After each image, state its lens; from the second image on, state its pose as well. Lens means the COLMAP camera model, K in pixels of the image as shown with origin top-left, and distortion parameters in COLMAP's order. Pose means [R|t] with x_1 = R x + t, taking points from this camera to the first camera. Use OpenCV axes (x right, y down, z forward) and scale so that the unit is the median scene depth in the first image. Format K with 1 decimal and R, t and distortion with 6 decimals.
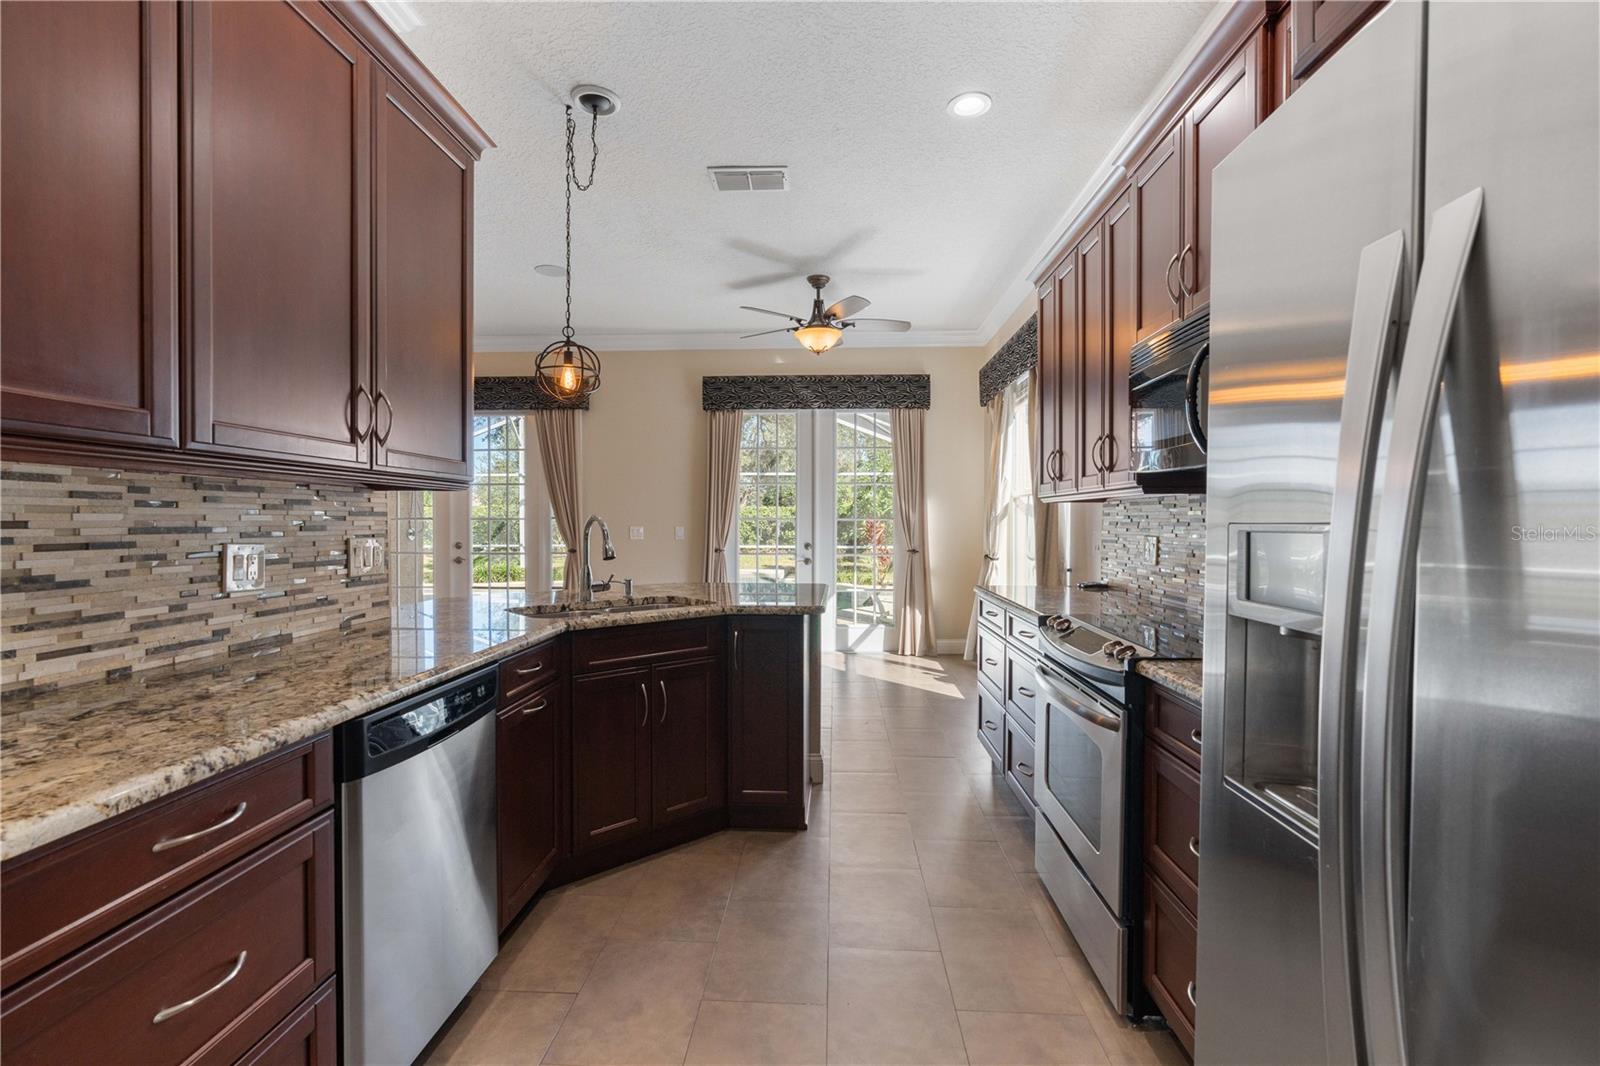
lens RADIAL K [[725.1, 0, 788.6], [0, 725.1, 526.6], [0, 0, 1]] dist [-0.003912, 0.001967]
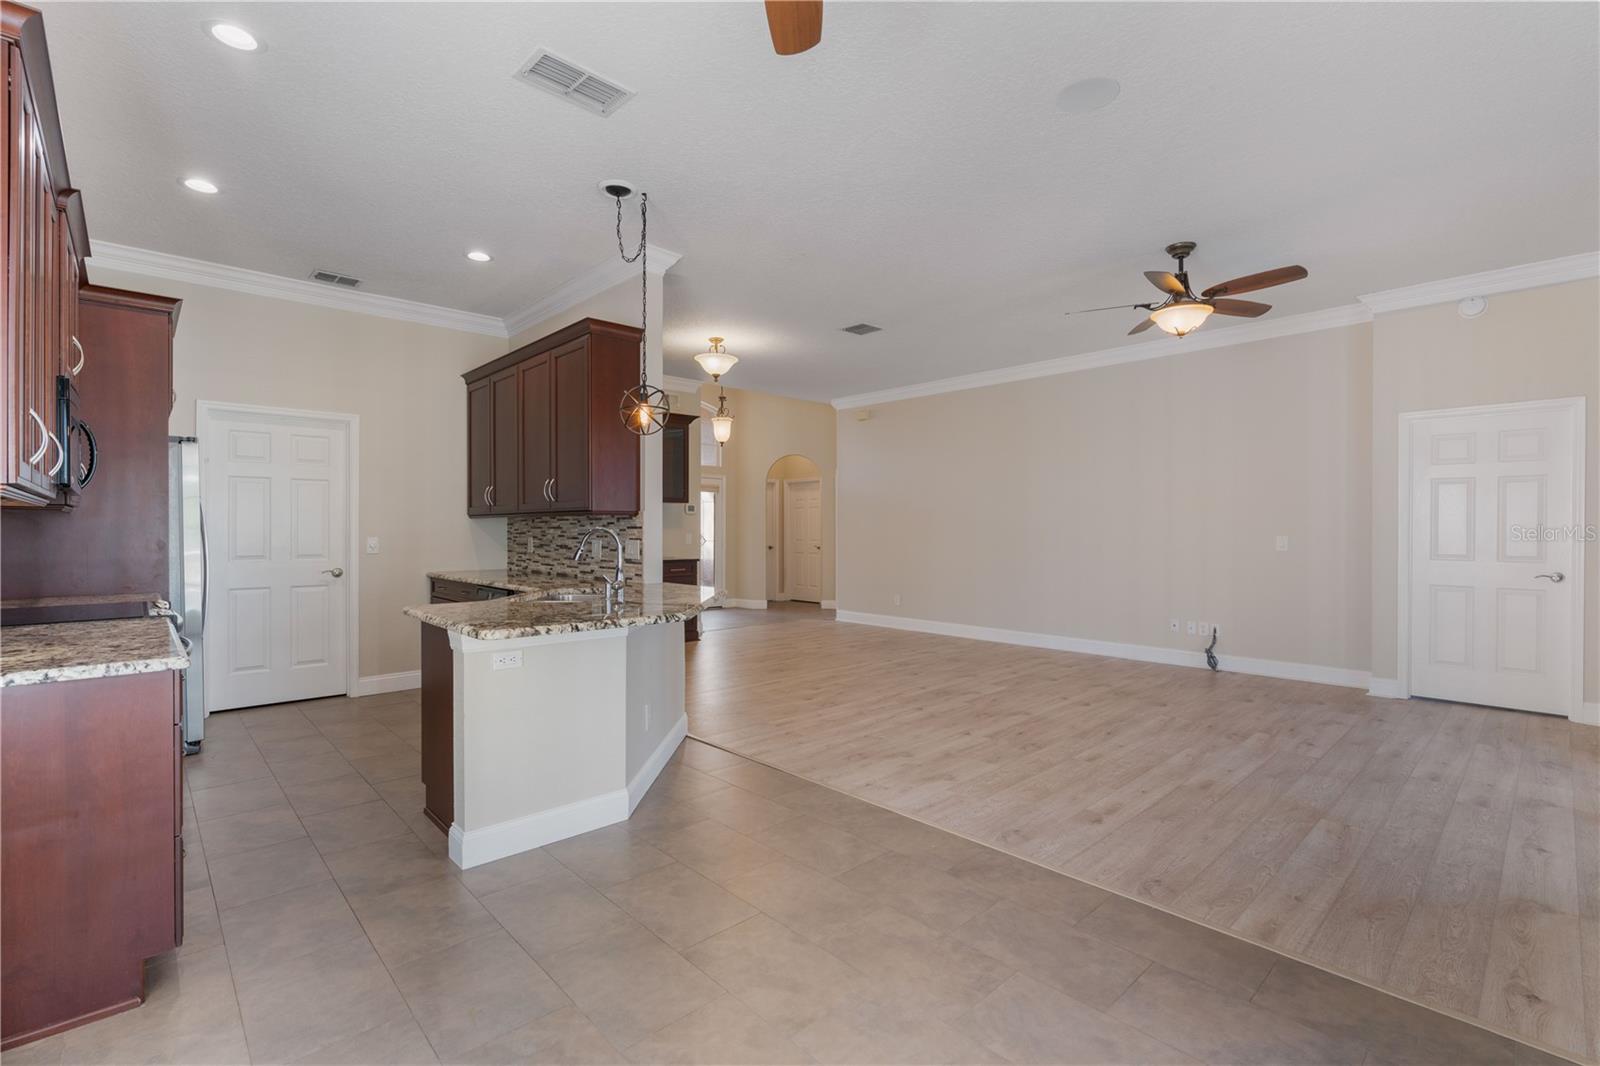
lens RADIAL K [[725.1, 0, 795.4], [0, 725.1, 531.4], [0, 0, 1]] dist [-0.003912, 0.001967]
pose [[-0.690139, -0.004382, -0.723663, 0.606572], [-0.009956, 0.999945, 0.003441, -0.020737], [0.723608, 0.009580, -0.690144, 3.011296]]
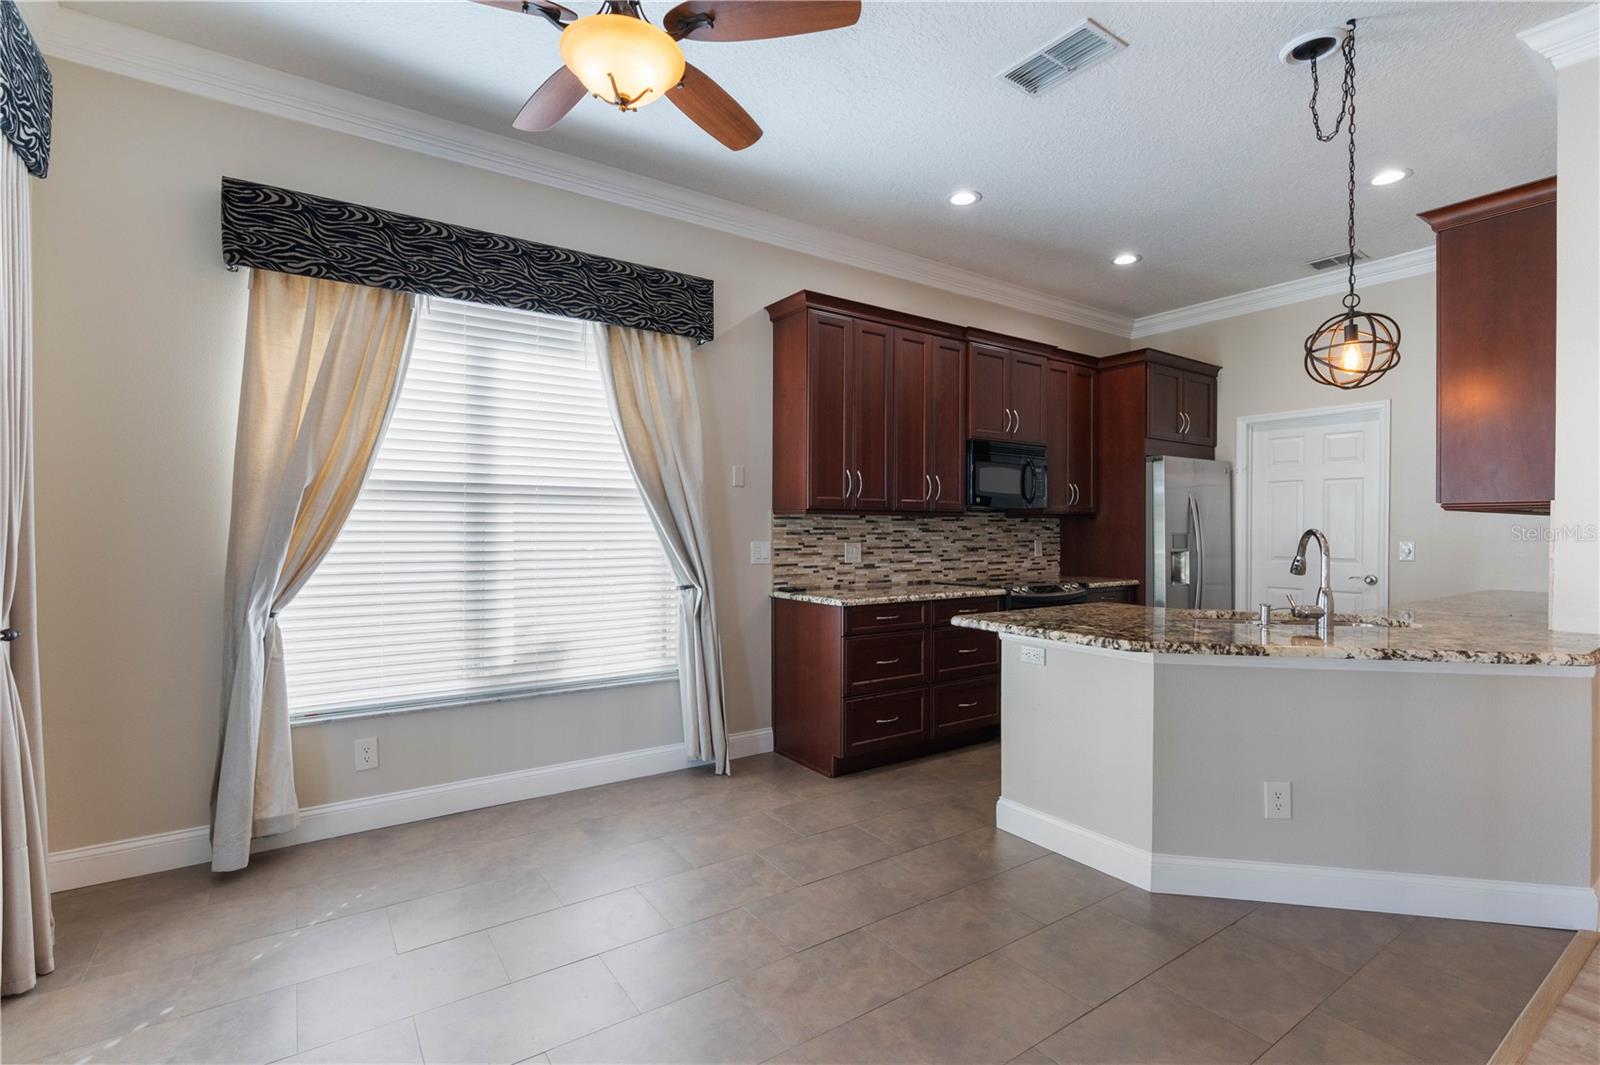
lens RADIAL K [[725.1, 0, 799.7], [0, 725.1, 539.3], [0, 0, 1]] dist [-0.003912, 0.001967]
pose [[-0.621122, -0.021236, 0.783426, -0.820009], [-0.002822, 0.999687, 0.024861, -0.031594], [-0.783709, 0.013230, -0.620987, 2.929189]]
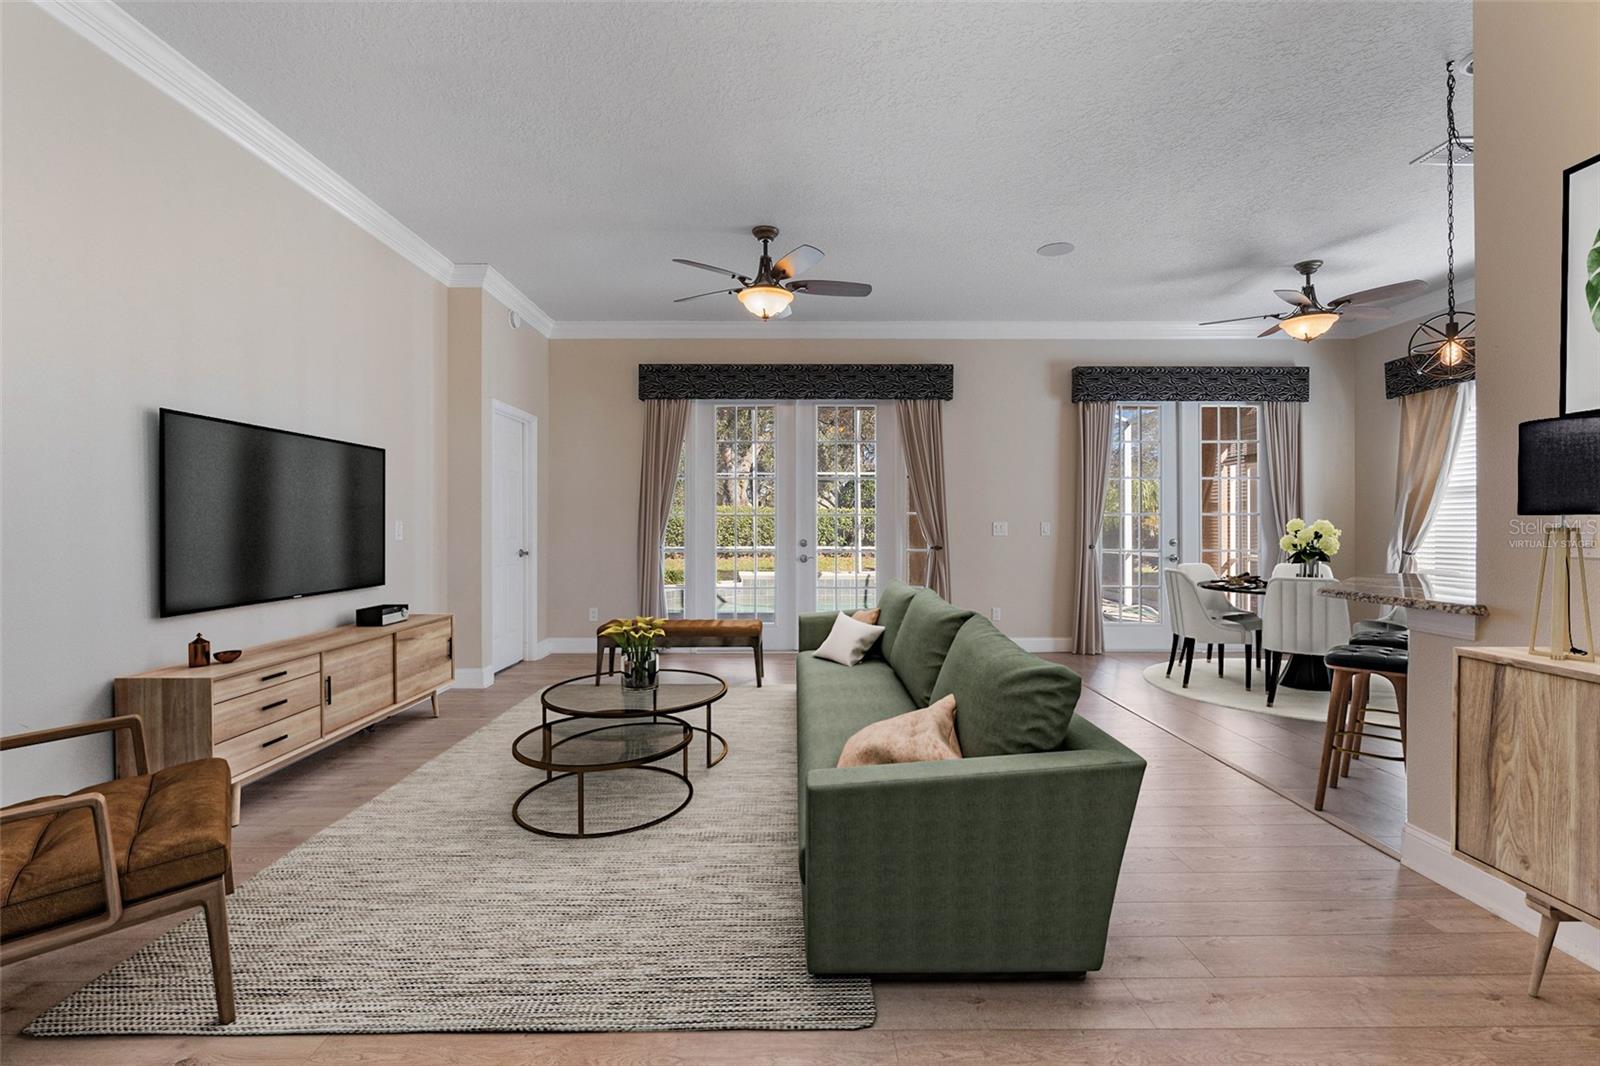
lens RADIAL K [[725.1, 0, 800.5], [0, 725.1, 522.6], [0, 0, 1]] dist [-0.003912, 0.001967]
pose [[0.996998, -0.005262, 0.077247, -1.576604], [0.006258, 0.999900, -0.012667, 0.045370], [-0.077172, 0.013113, 0.996932, 0.215604]]
